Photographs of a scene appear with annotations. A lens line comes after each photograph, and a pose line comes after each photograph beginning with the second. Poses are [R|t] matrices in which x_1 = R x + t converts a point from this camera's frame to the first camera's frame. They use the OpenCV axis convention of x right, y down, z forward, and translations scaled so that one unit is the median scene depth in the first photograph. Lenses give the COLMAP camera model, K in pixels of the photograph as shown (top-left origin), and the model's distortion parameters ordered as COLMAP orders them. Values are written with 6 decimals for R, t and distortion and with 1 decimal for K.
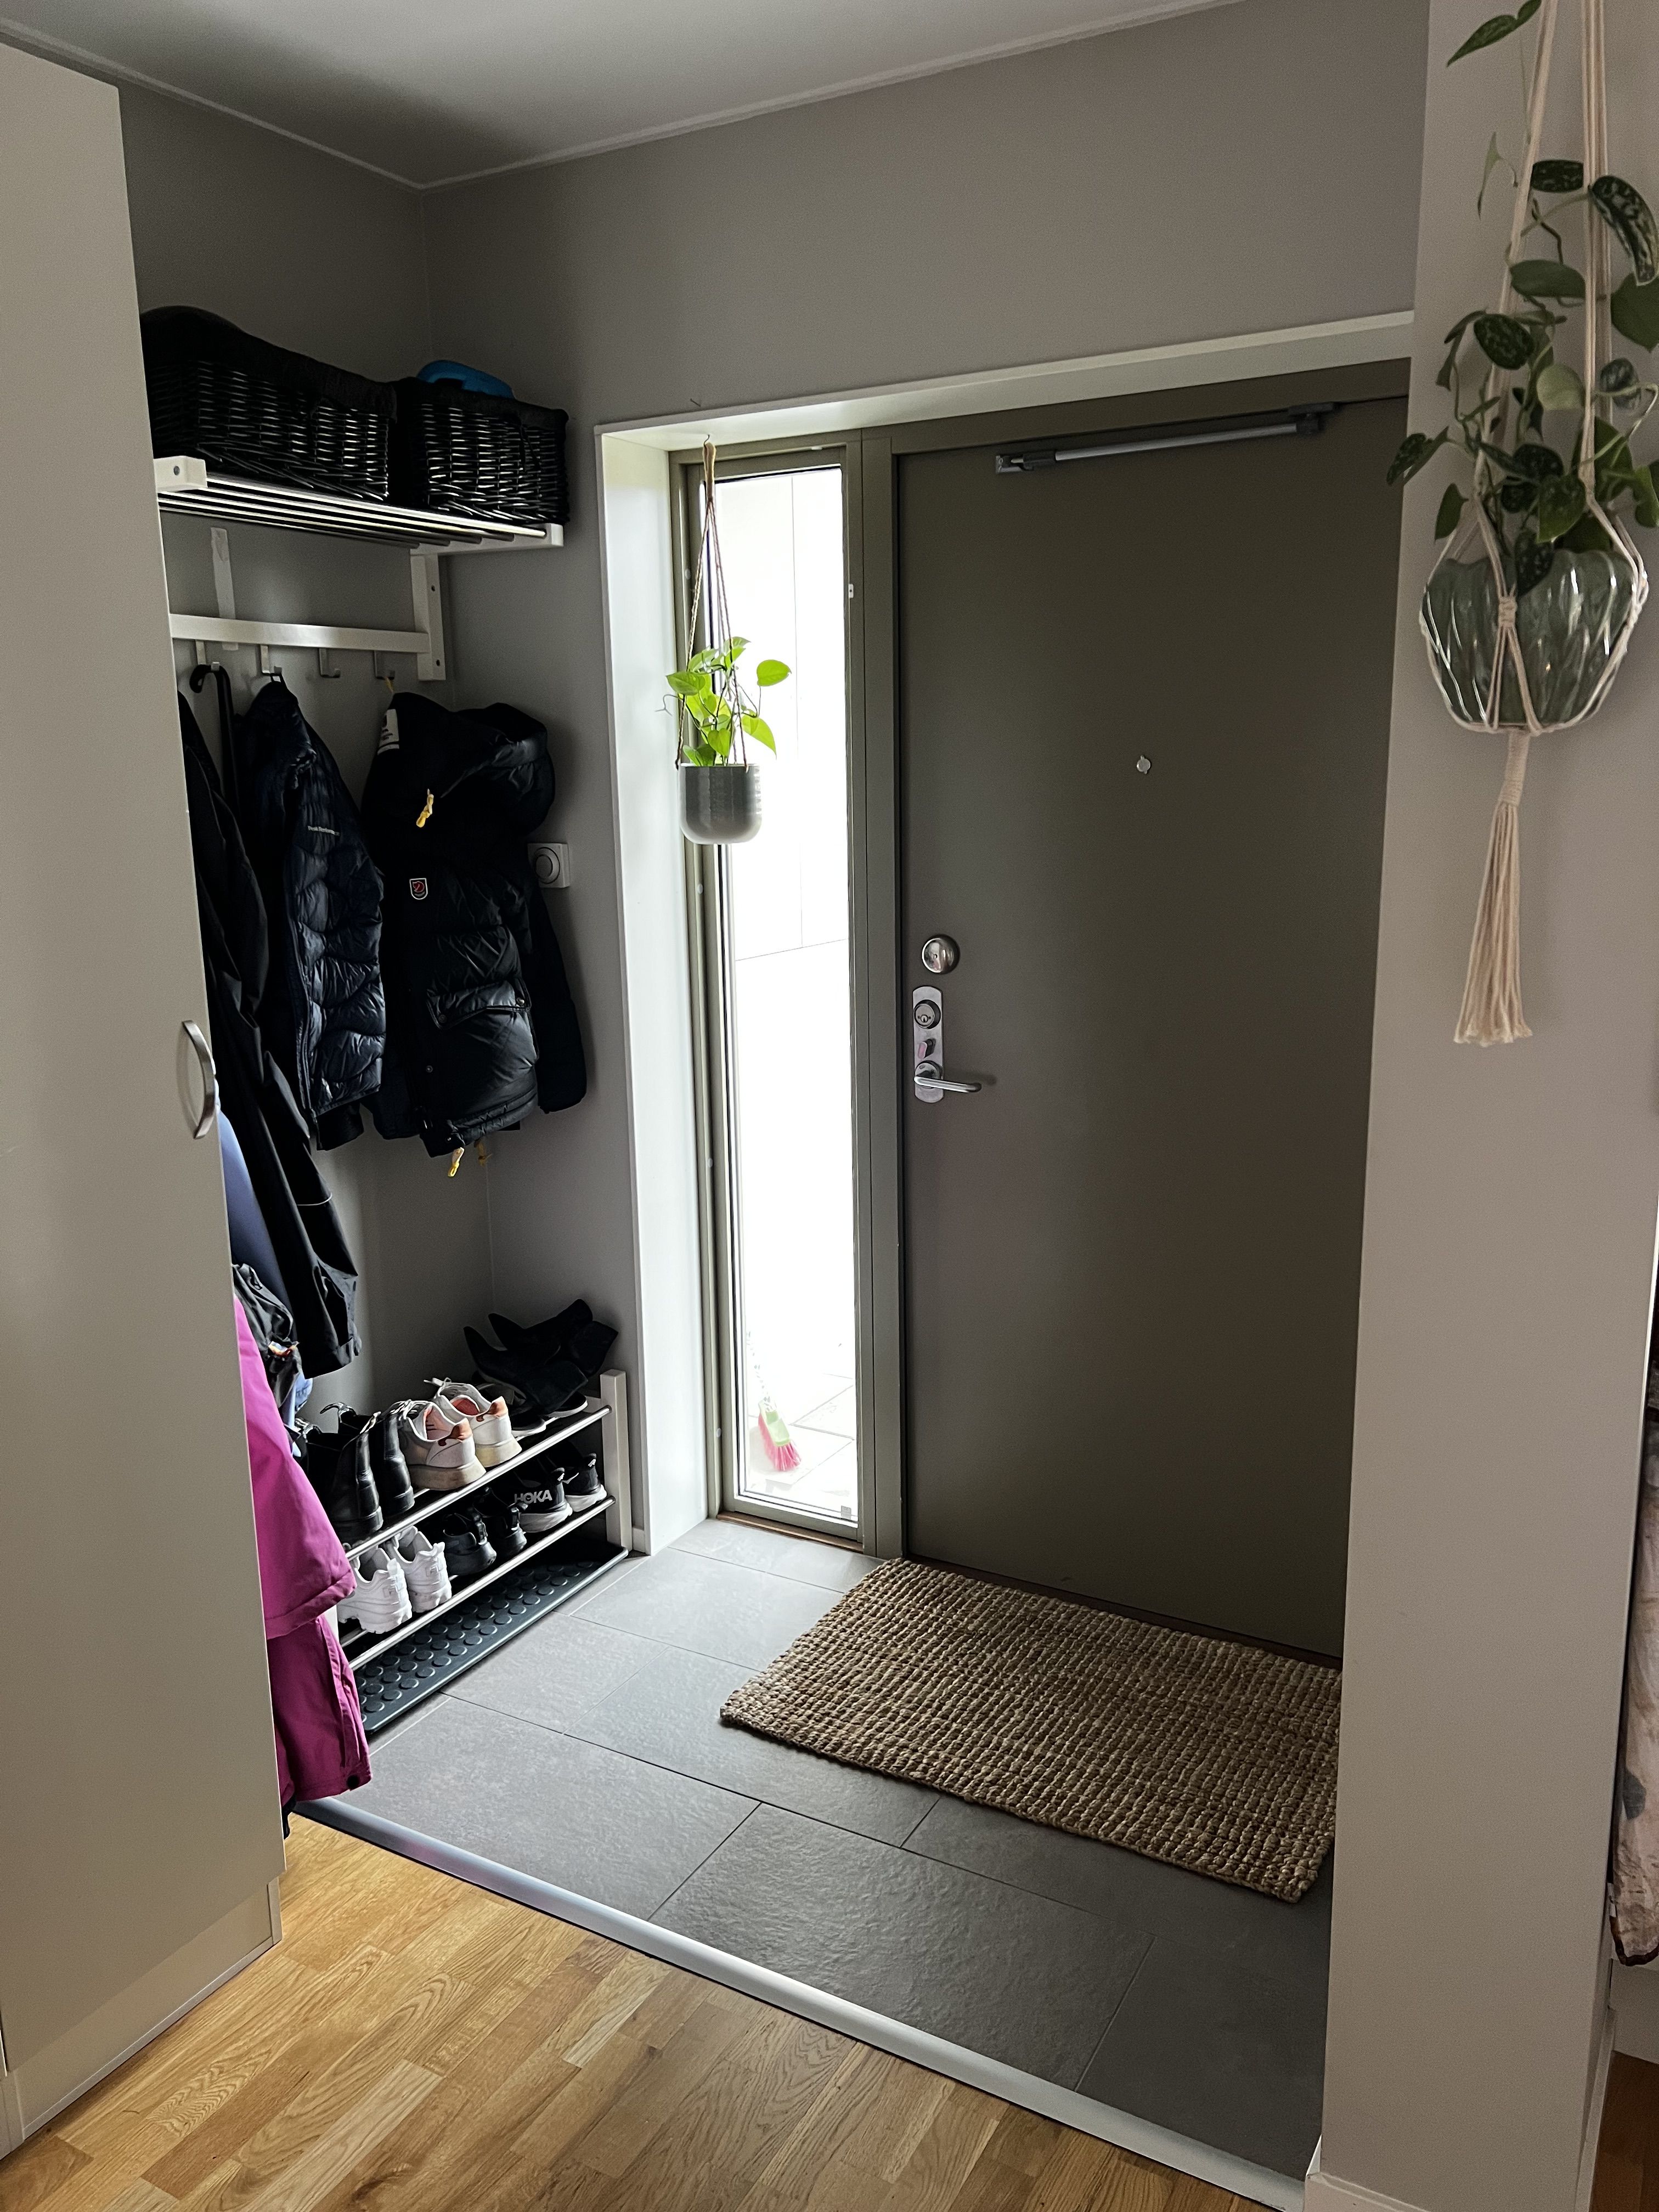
lens RADIAL K [[1652.2, 0, 829.5], [0, 1652.2, 1106.0], [0, 0, 1]] dist [0.068357, -0.073831]
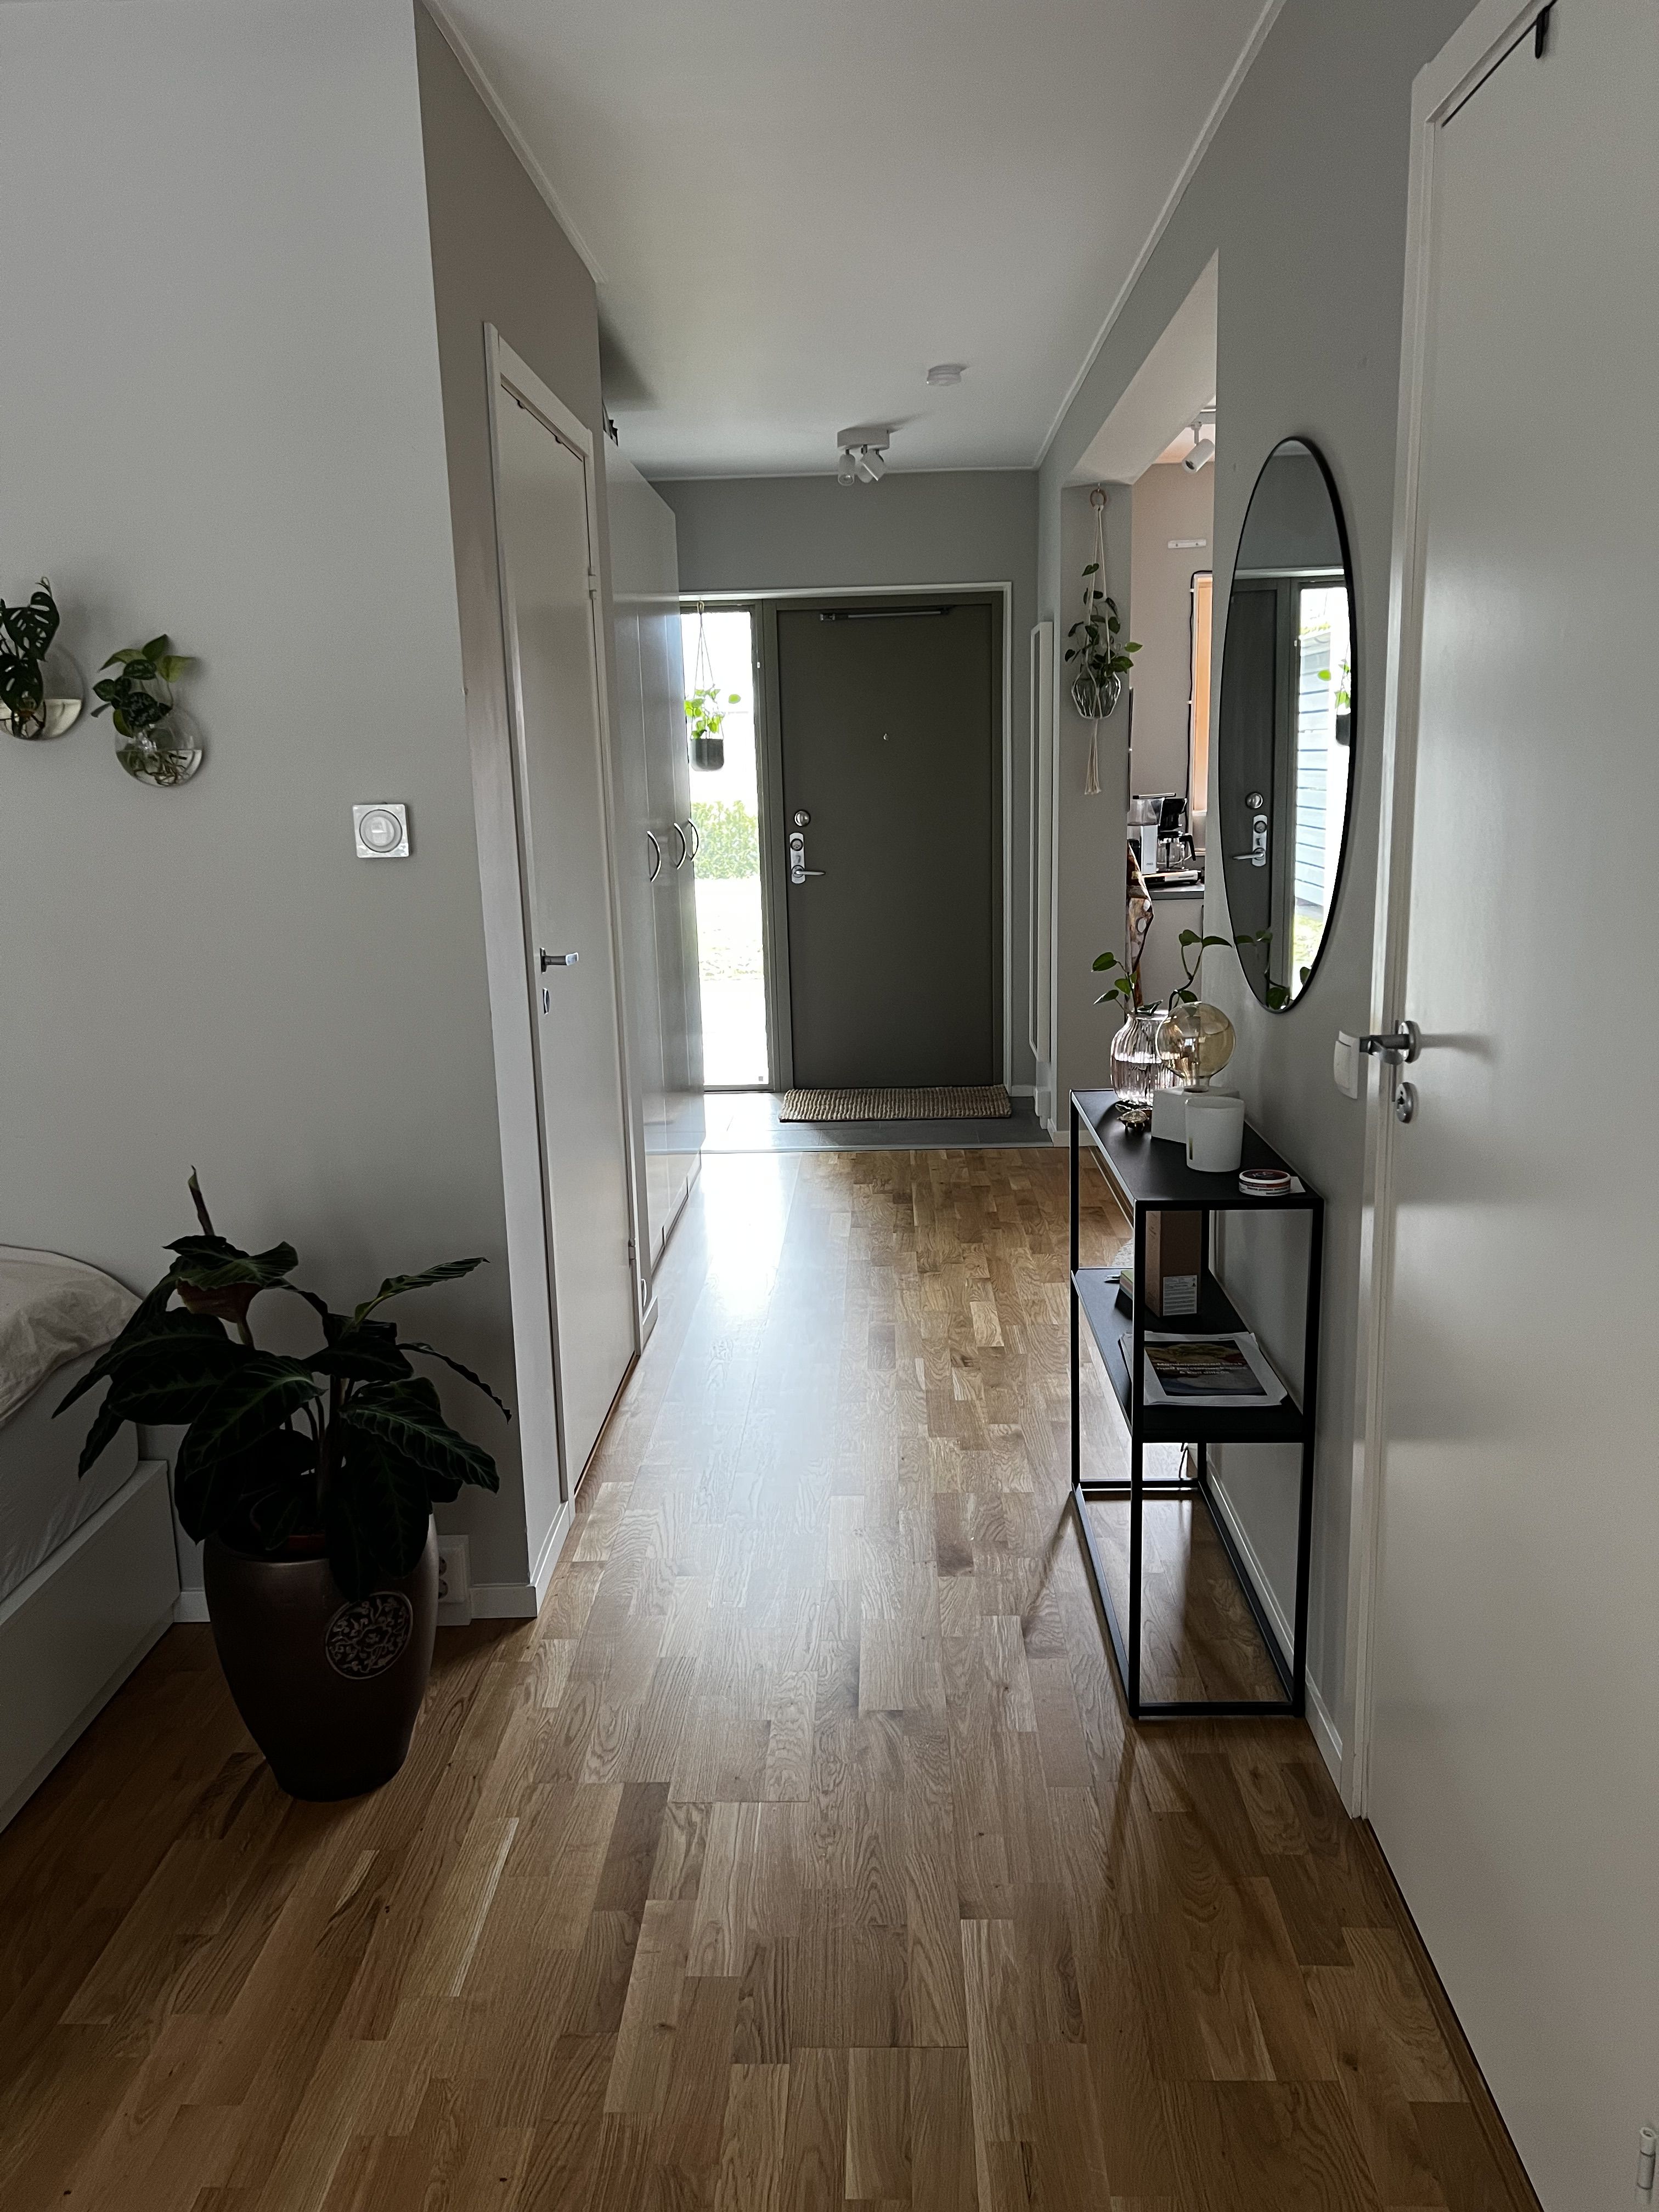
lens RADIAL K [[1652.2, 0, 829.5], [0, 1652.2, 1106.0], [0, 0, 1]] dist [0.068357, -0.073831]
pose [[0.890243, -0.102332, 0.443842, -2.228251], [0.105605, 0.994256, 0.017416, 0.629664], [-0.443075, 0.031368, 0.895936, -2.530373]]
